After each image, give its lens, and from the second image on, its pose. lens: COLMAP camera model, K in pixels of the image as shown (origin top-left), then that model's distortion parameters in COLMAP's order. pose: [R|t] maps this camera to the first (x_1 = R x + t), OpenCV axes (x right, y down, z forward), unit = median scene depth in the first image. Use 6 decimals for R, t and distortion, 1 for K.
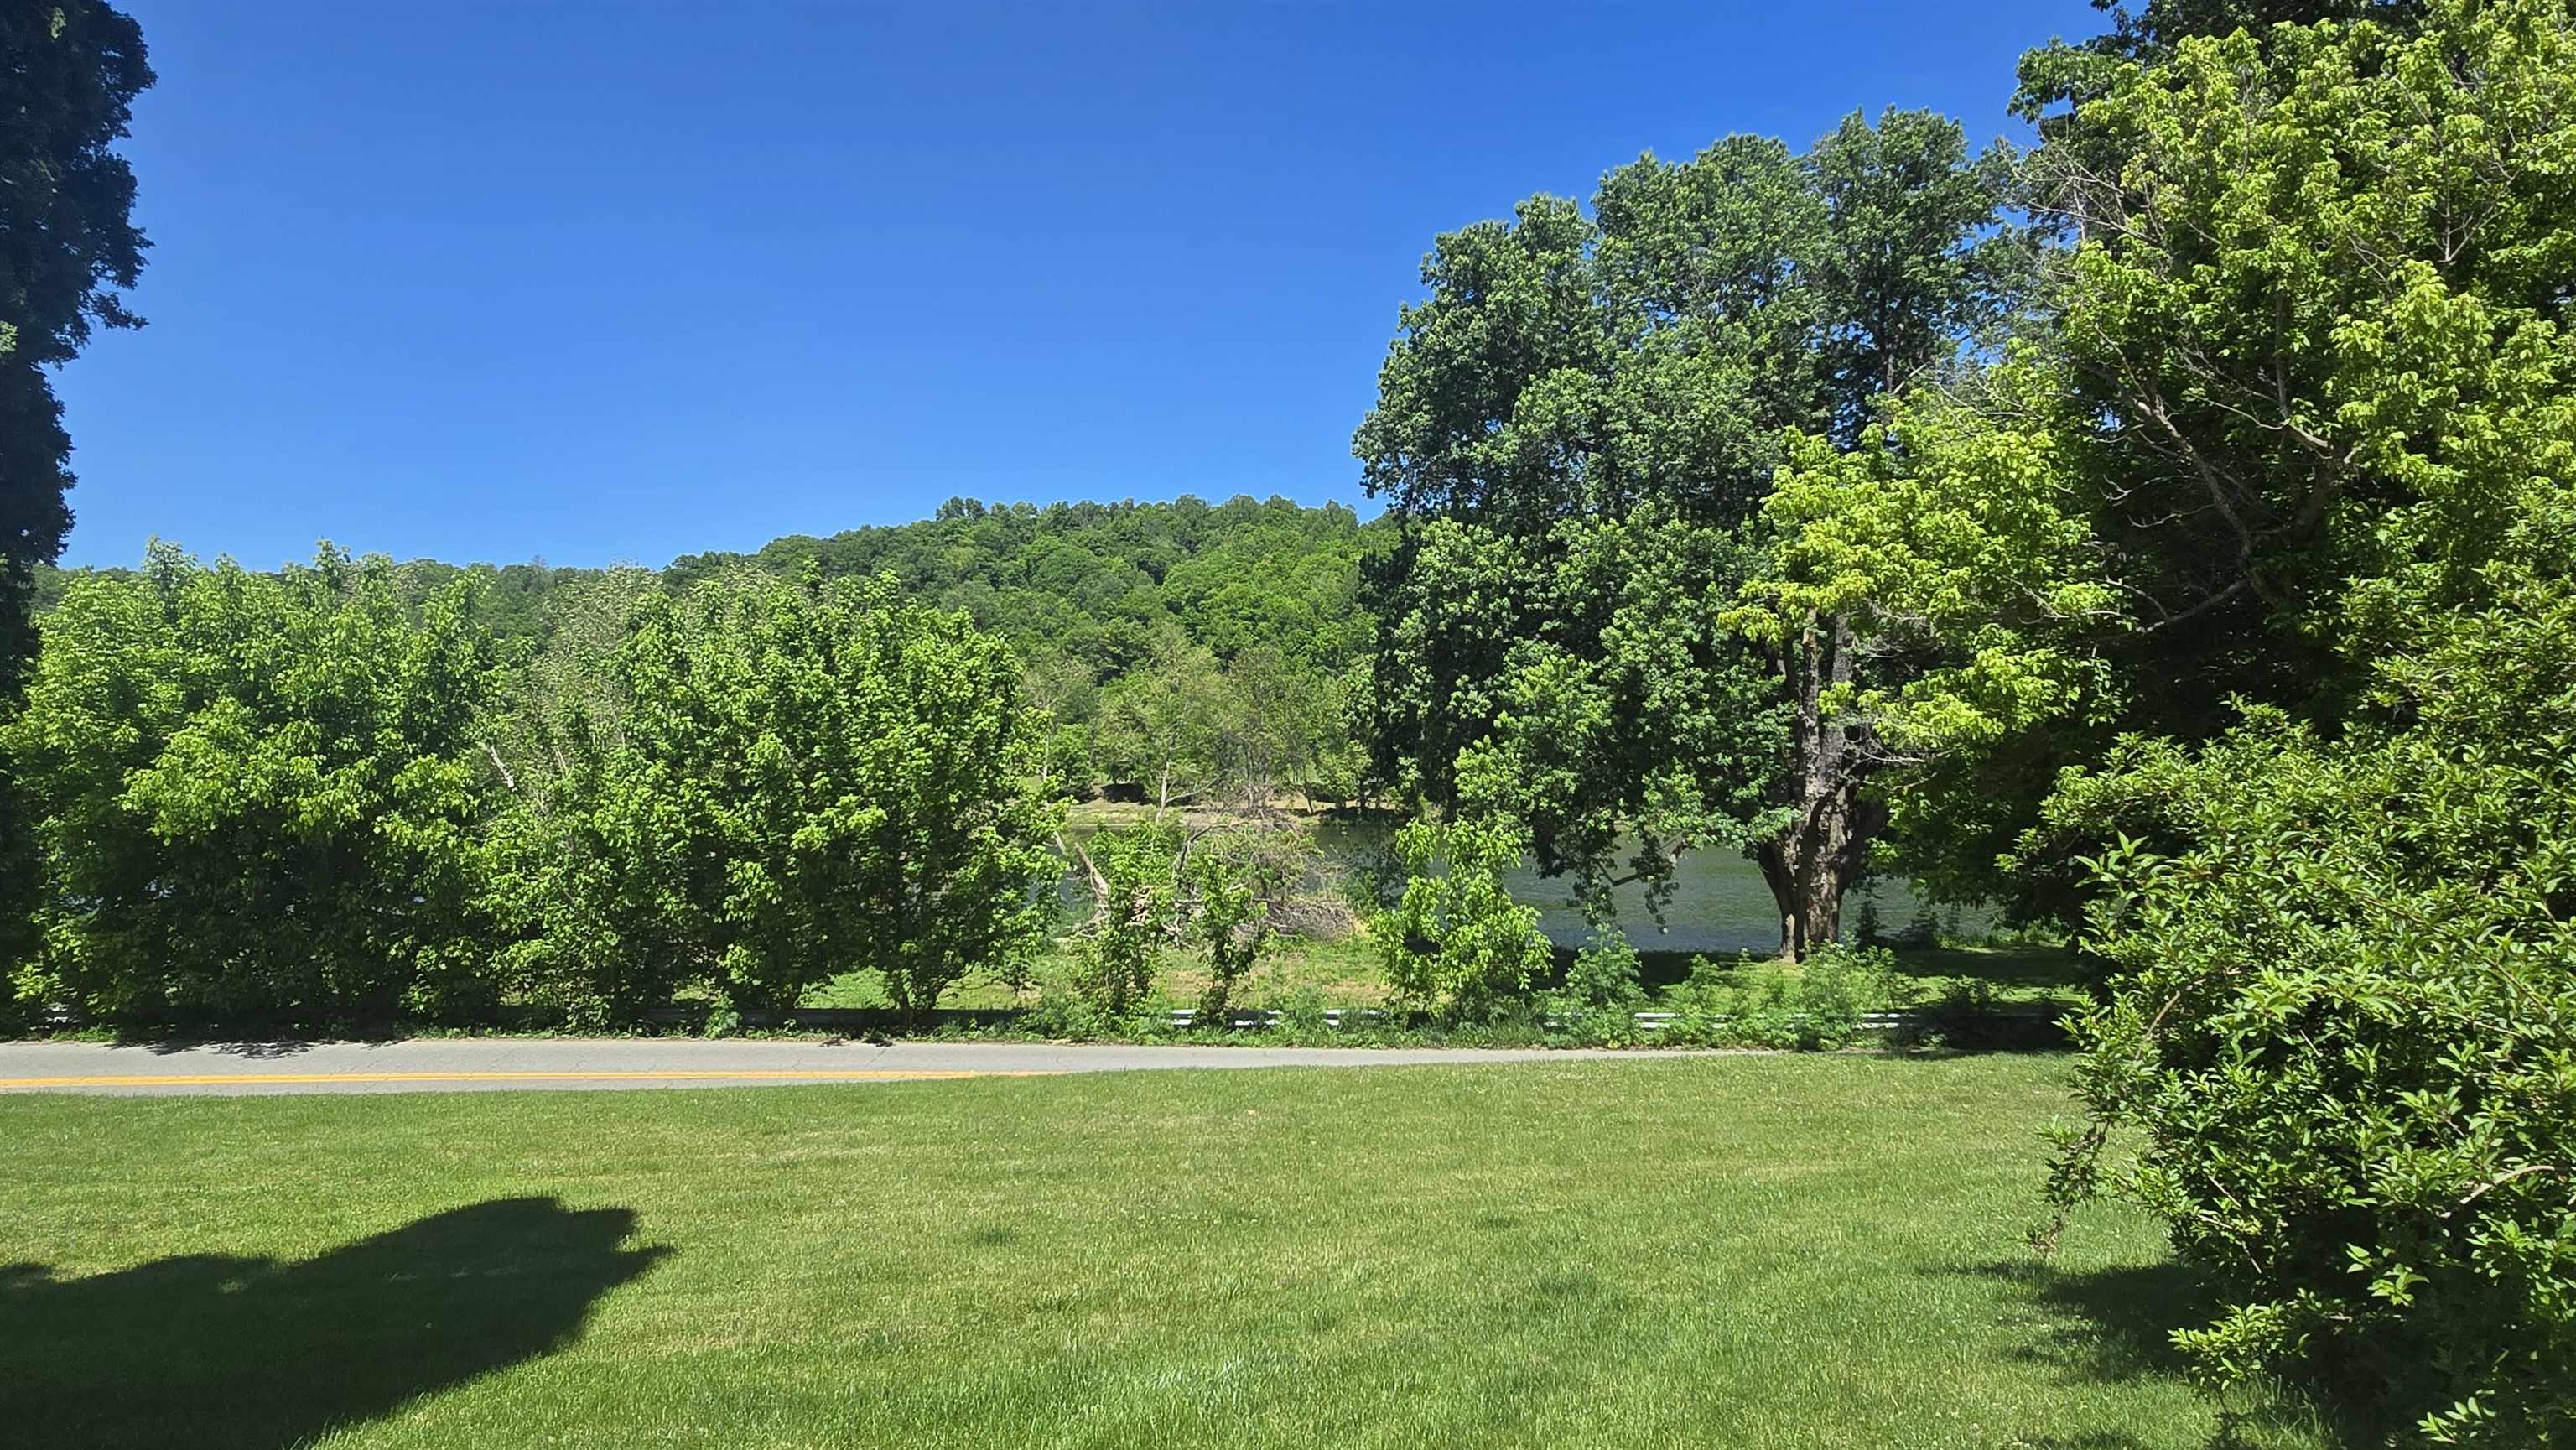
lens RADIAL K [[1529.2, 0, 1292.2], [0, 1529.2, 698.2], [0, 0, 1]] dist [0.001596, -0.010227]
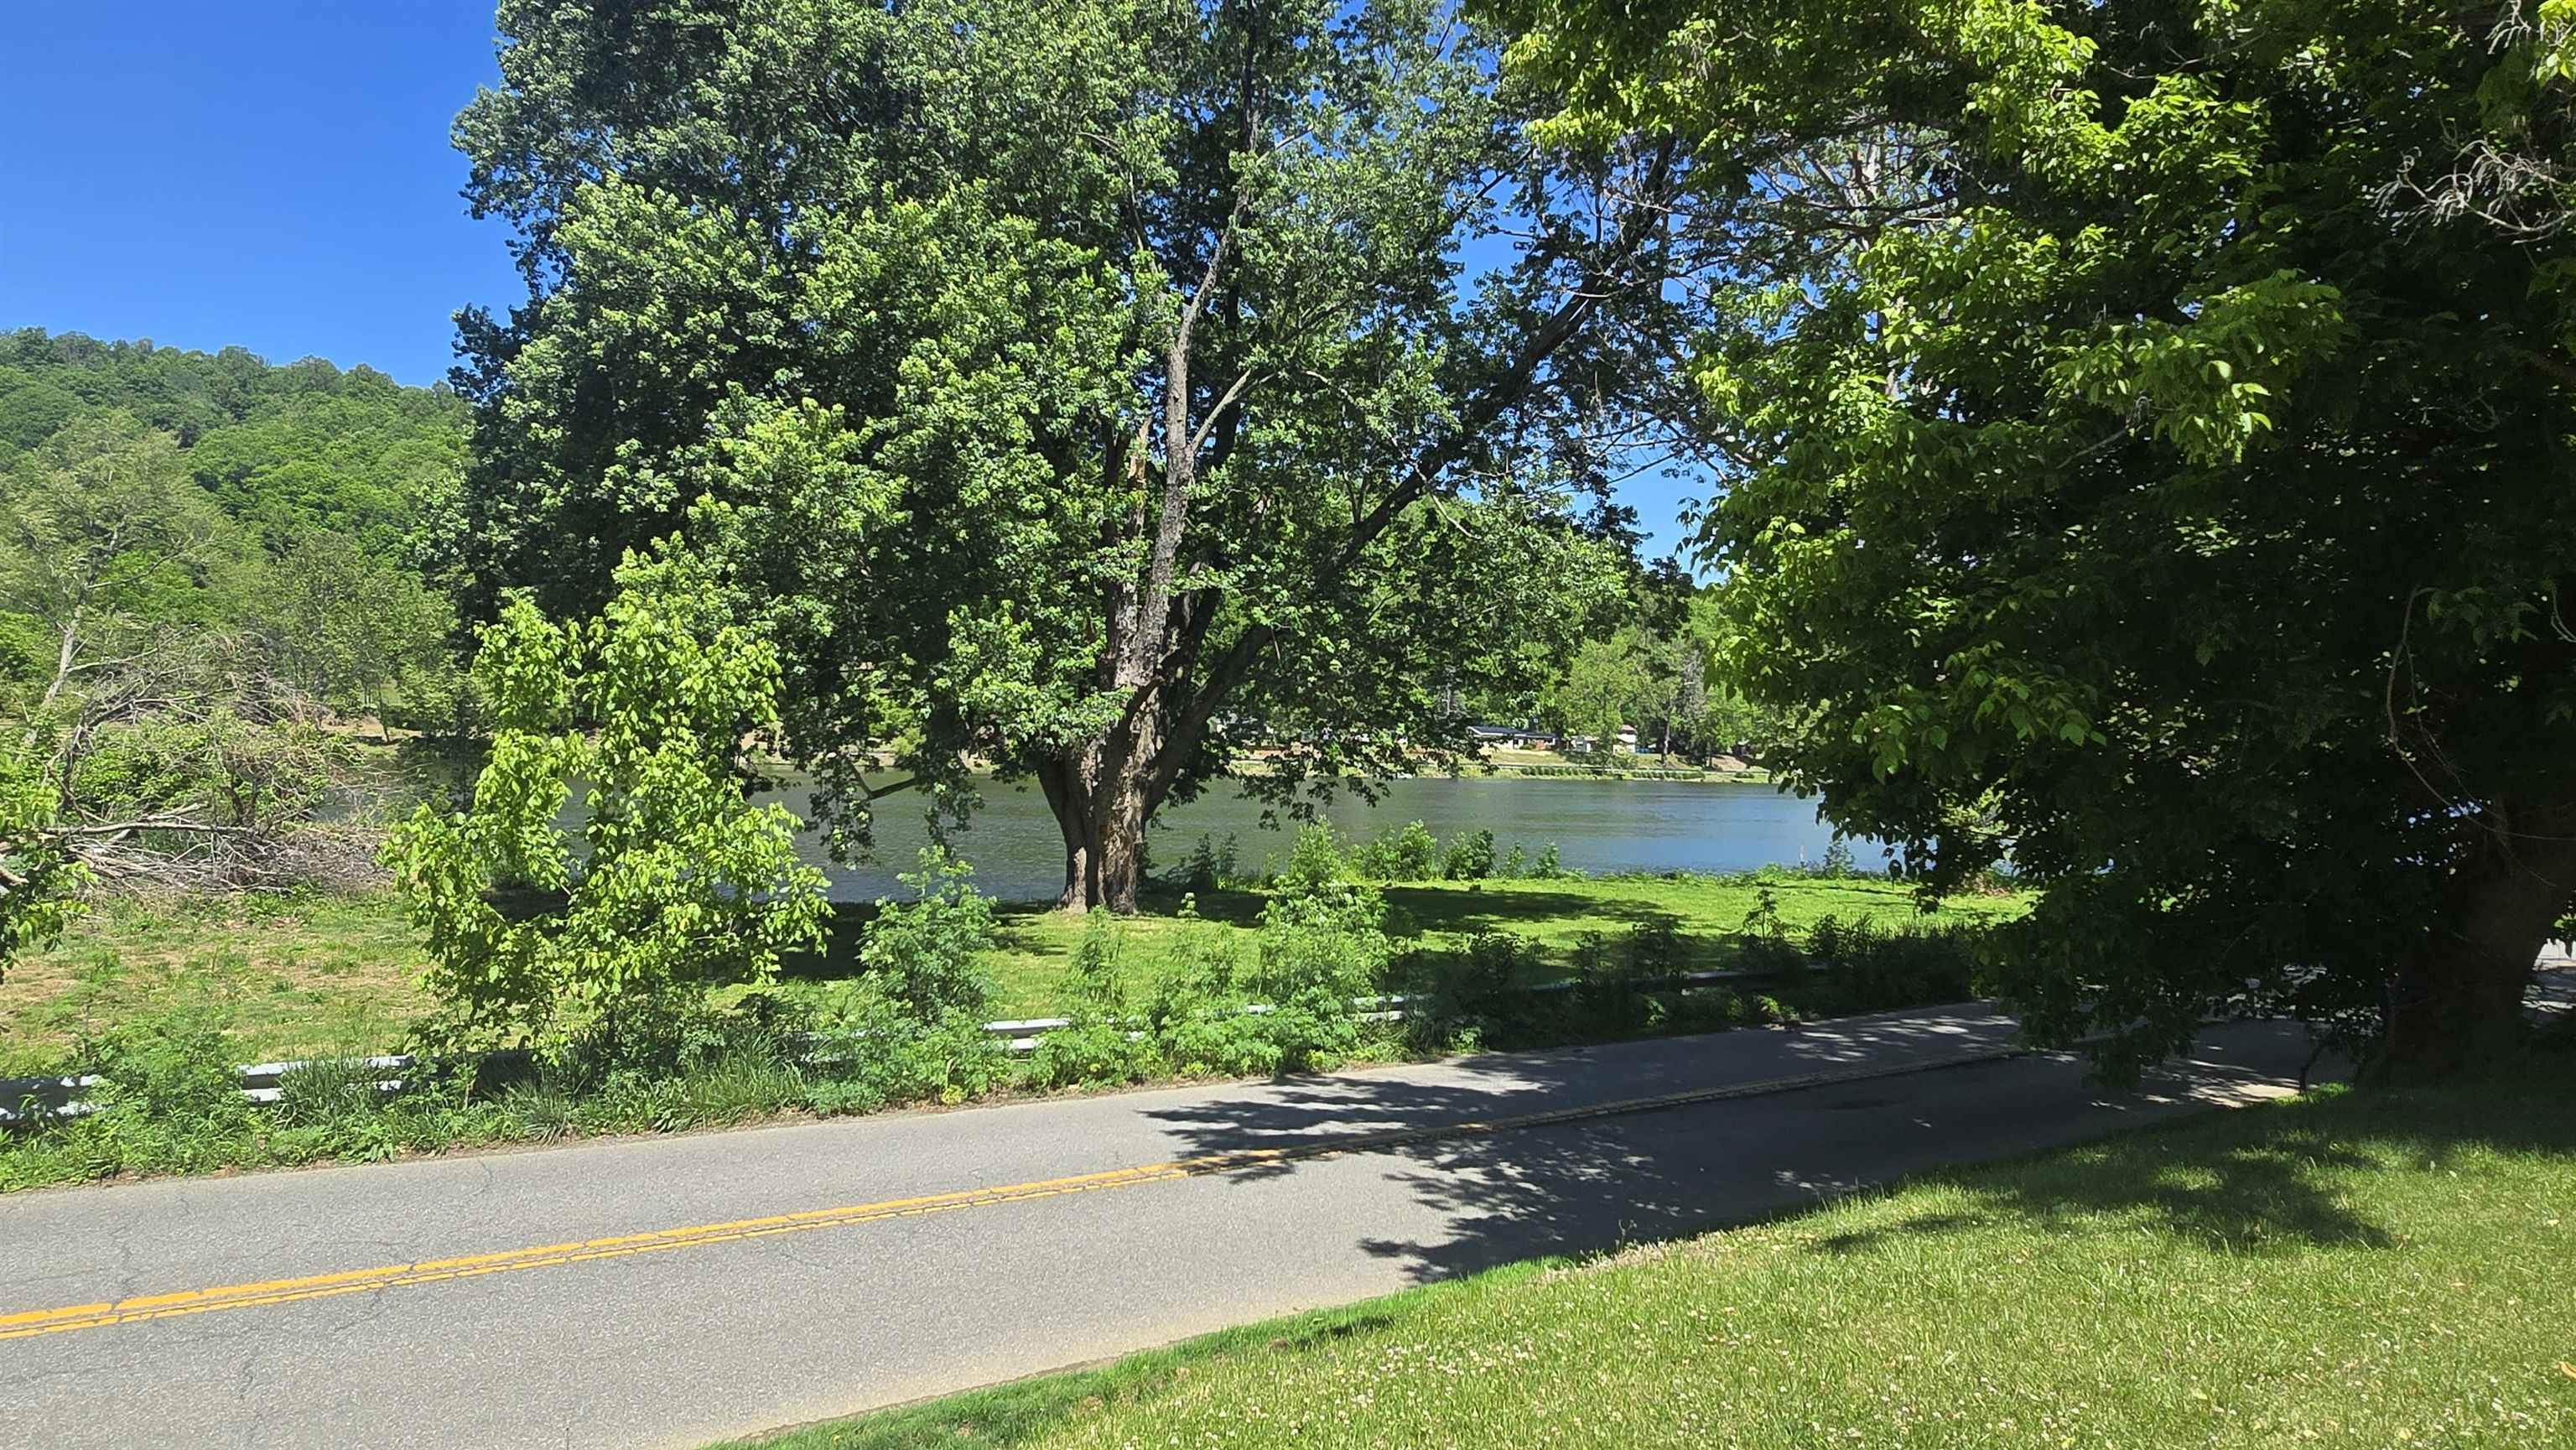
lens RADIAL K [[1529.2, 0, 1292.2], [0, 1529.2, 698.2], [0, 0, 1]] dist [0.001596, -0.010227]
pose [[0.856130, 0.046649, 0.514650, 0.032626], [-0.063248, 0.997889, 0.014763, 0.060243], [-0.512875, -0.045189, 0.857273, 0.369138]]
